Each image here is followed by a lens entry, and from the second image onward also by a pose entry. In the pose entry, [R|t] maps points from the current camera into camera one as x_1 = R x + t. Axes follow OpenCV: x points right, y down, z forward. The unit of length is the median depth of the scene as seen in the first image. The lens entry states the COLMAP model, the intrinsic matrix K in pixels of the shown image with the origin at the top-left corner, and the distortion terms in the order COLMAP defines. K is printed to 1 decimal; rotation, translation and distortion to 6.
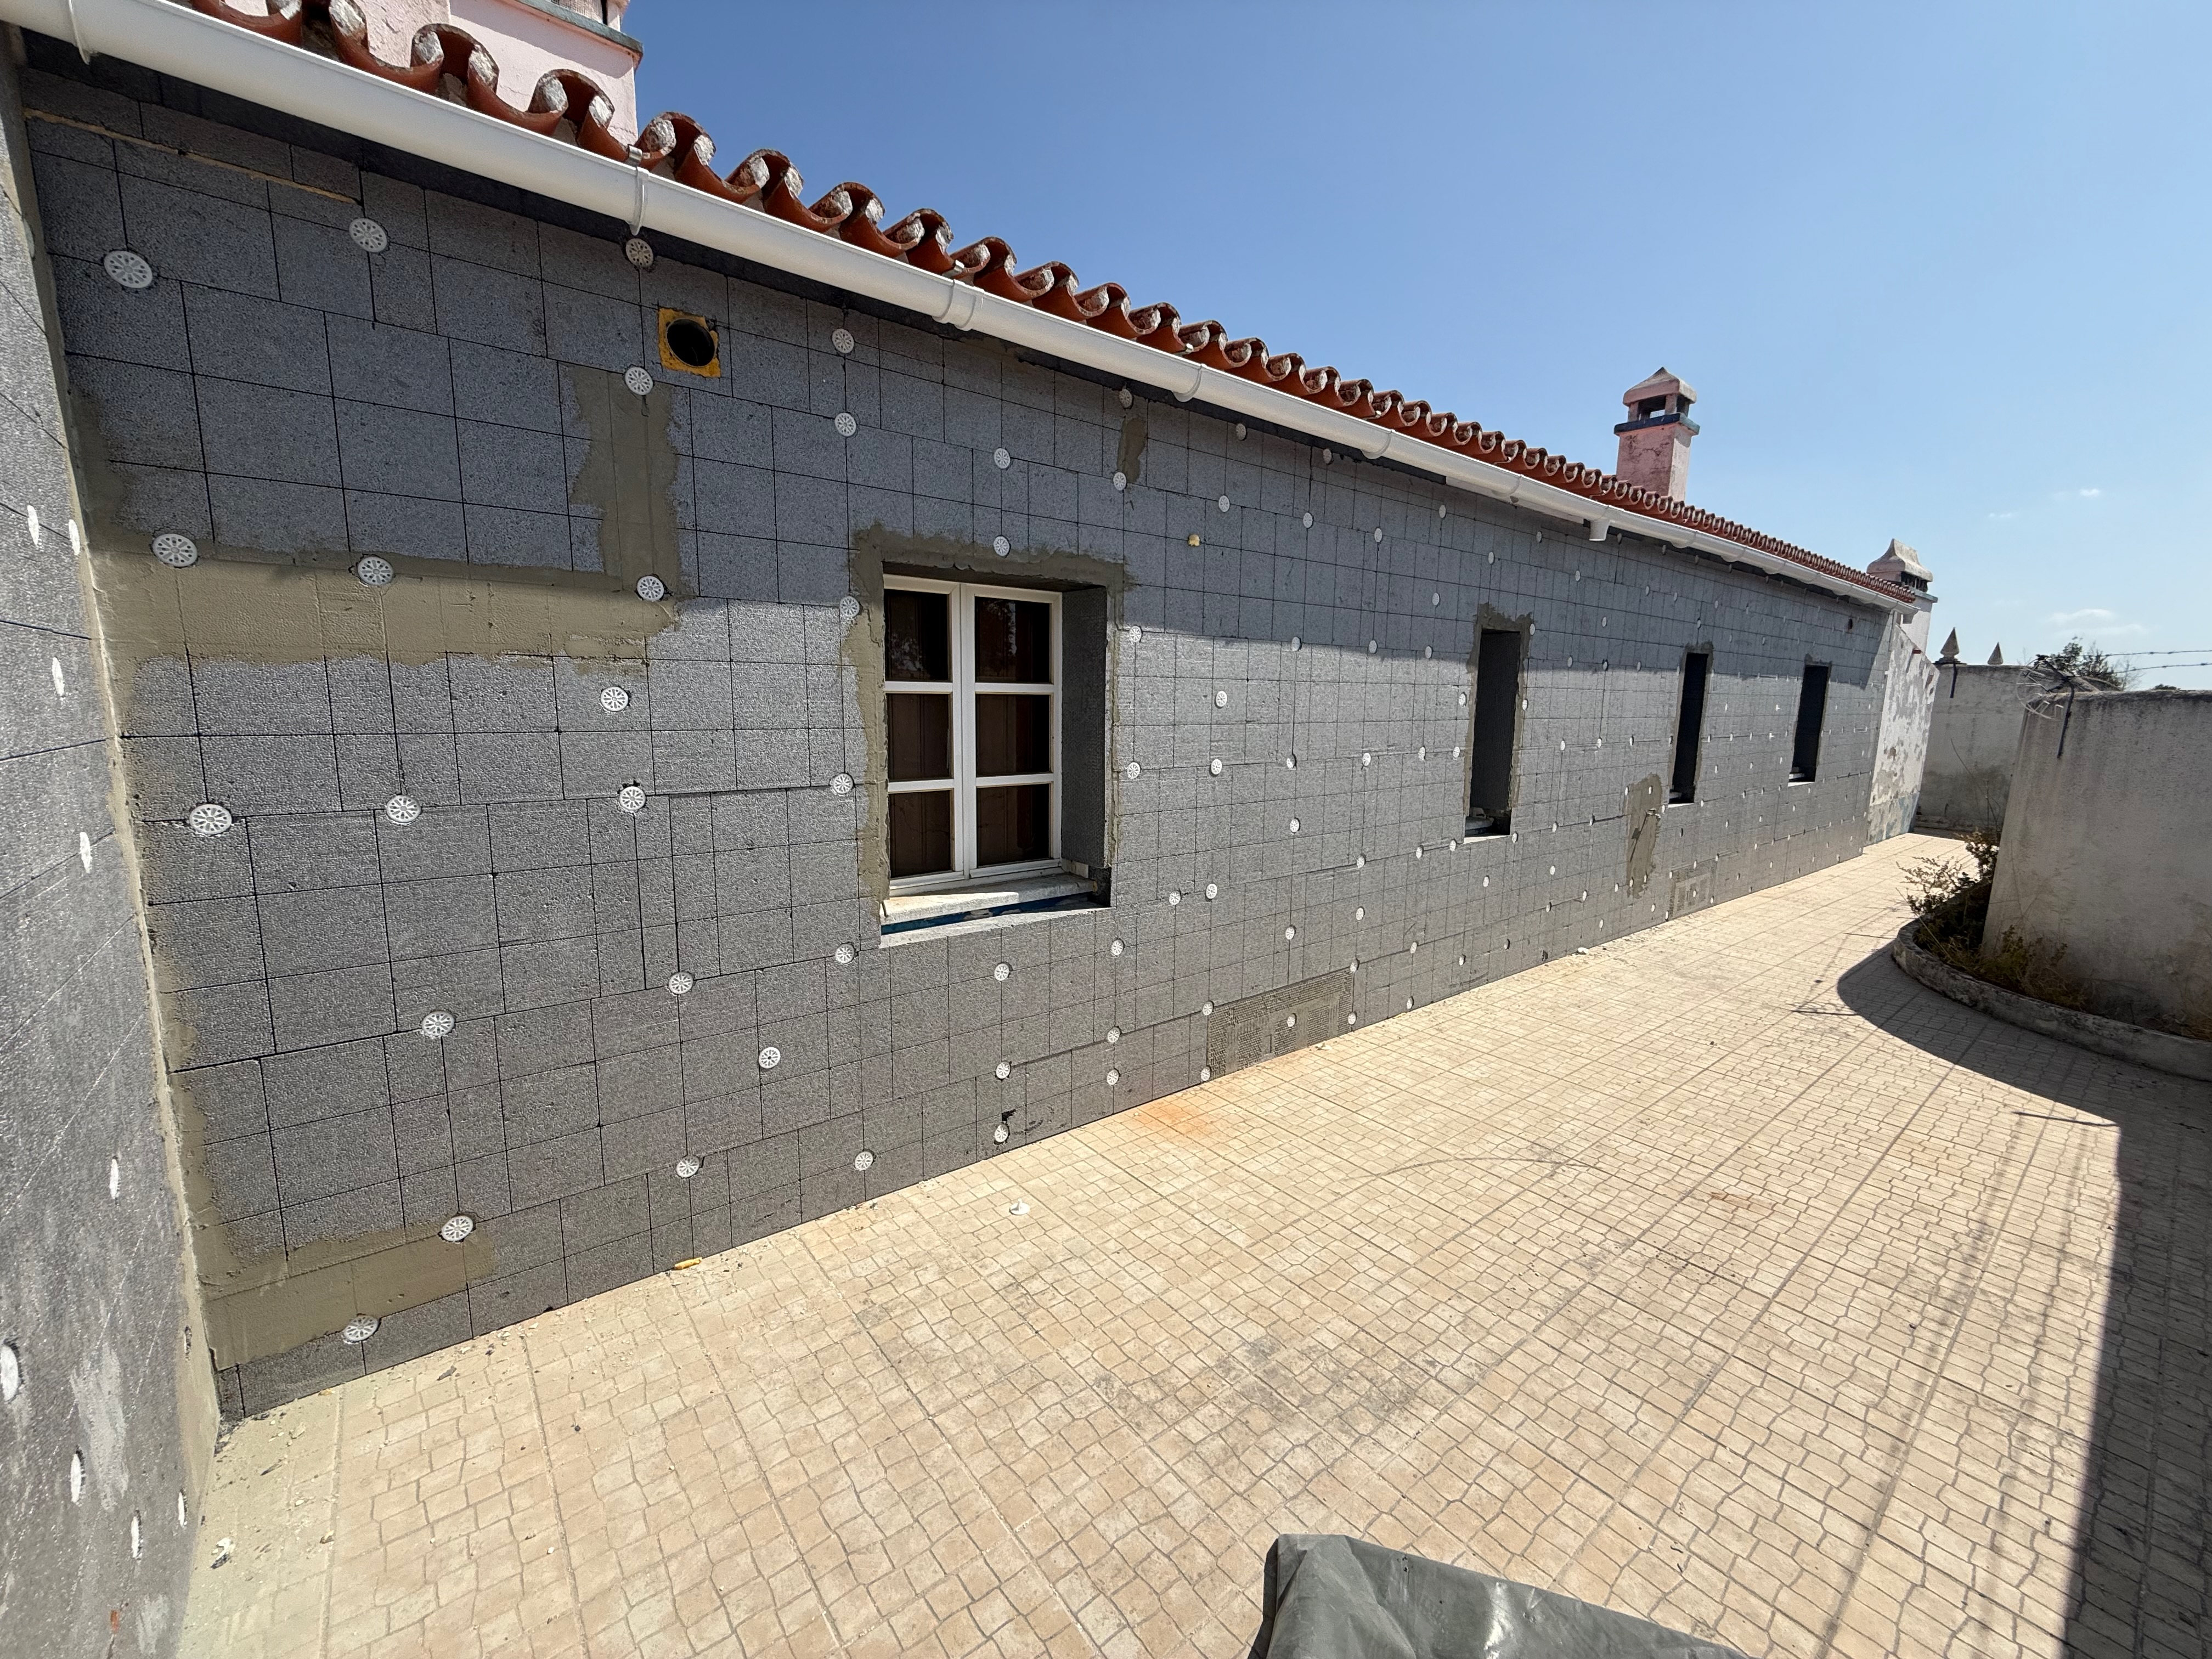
lens RADIAL K [[884.8, 0, 1097.1], [0, 884.8, 832.9], [0, 0, 1]] dist [-0.000167, 0.000213]
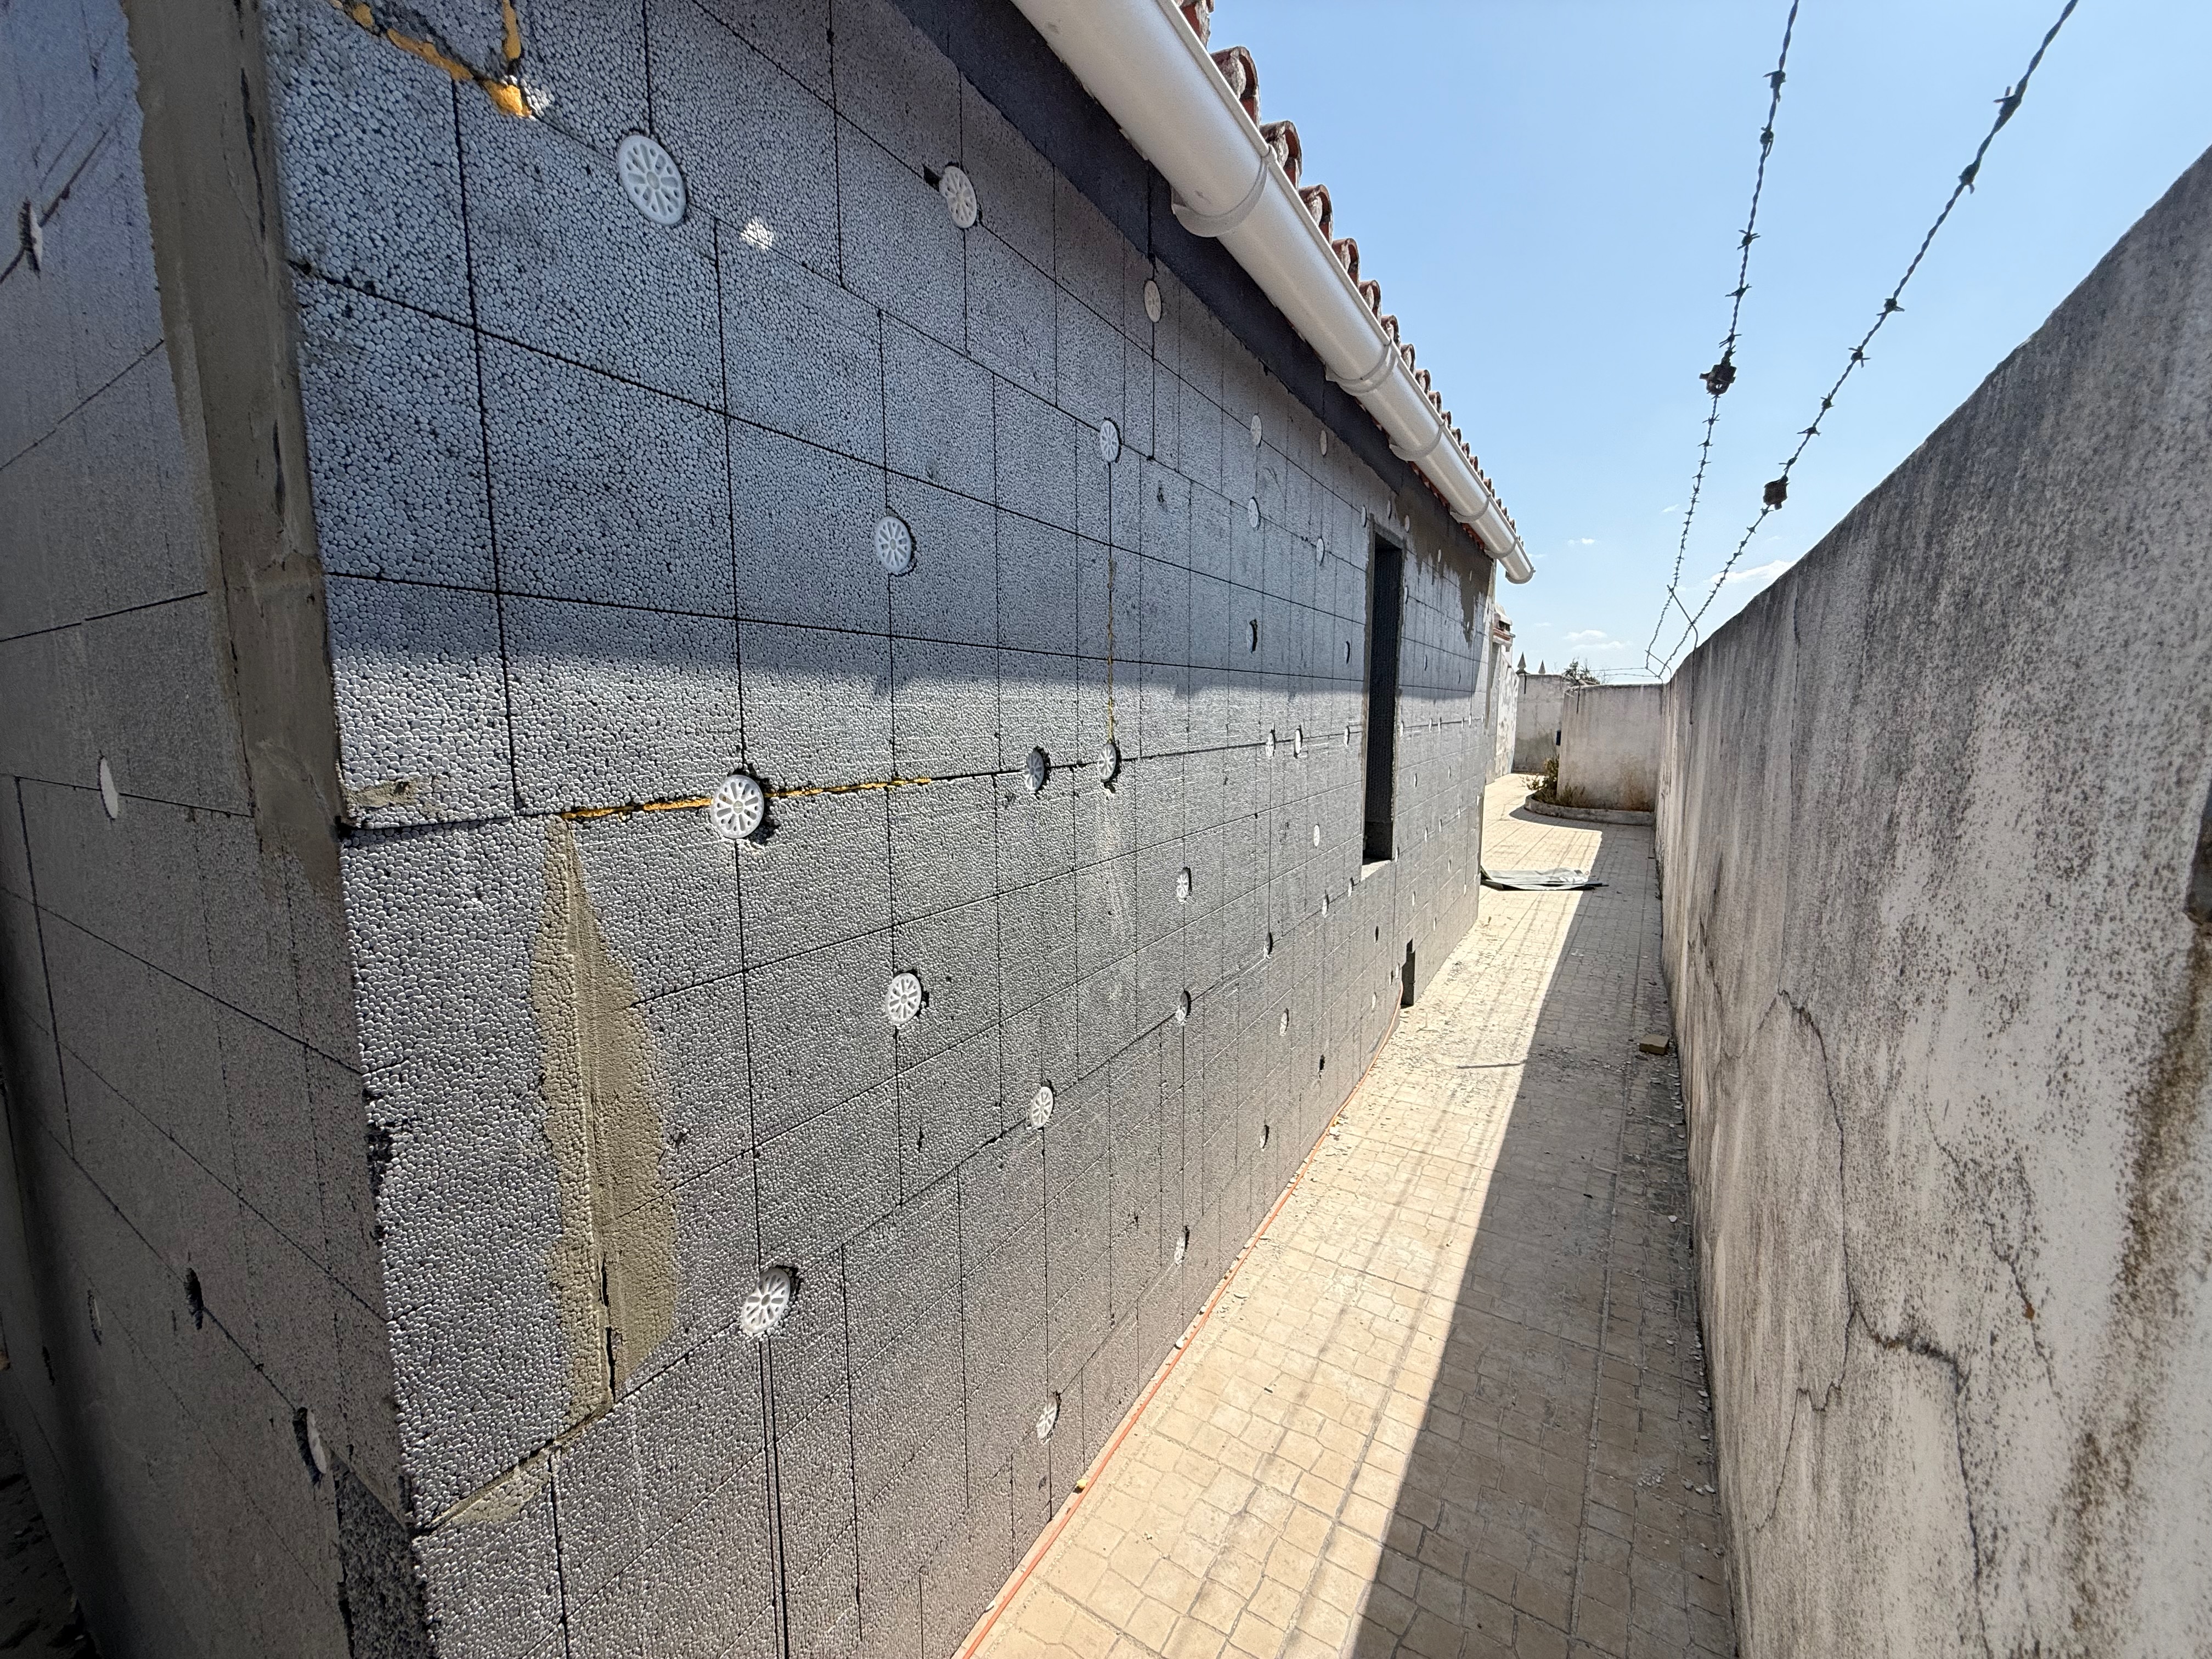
lens RADIAL K [[884.8, 0, 1097.1], [0, 884.8, 832.9], [0, 0, 1]] dist [-0.000167, 0.000213]
pose [[0.945594, -0.068505, 0.318056, -0.520177], [0.073606, 0.997279, -0.004034, 0.084950], [-0.316914, 0.027225, 0.948063, -0.478630]]
